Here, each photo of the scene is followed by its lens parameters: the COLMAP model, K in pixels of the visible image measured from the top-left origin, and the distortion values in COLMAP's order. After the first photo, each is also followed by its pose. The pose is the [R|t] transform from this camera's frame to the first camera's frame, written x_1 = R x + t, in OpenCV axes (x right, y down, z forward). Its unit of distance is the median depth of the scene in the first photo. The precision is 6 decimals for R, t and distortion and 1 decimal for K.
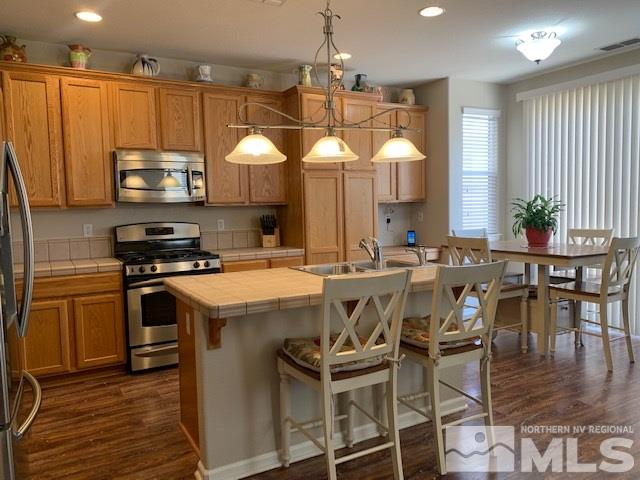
lens RADIAL K [[488.9, 0, 317.9], [0, 488.9, 237.6], [0, 0, 1]] dist [0.077057, -0.106921]
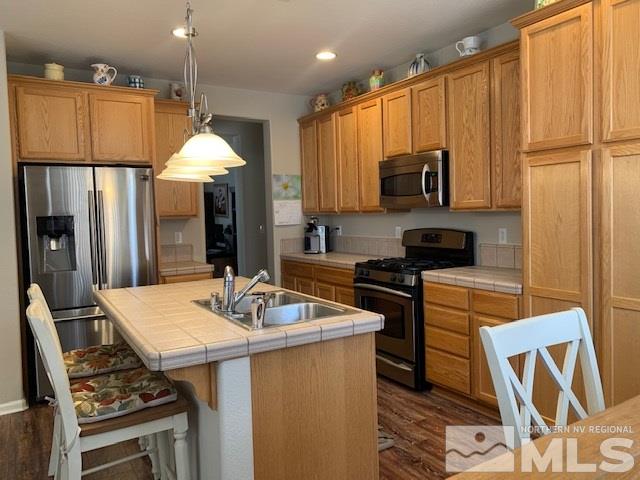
lens RADIAL K [[488.9, 0, 317.9], [0, 488.9, 237.6], [0, 0, 1]] dist [0.077057, -0.106921]
pose [[0.013620, 0.072558, -0.997271, 0.592077], [-0.039934, 0.996607, 0.071964, -0.070900], [0.999109, 0.038845, 0.016471, 0.750455]]
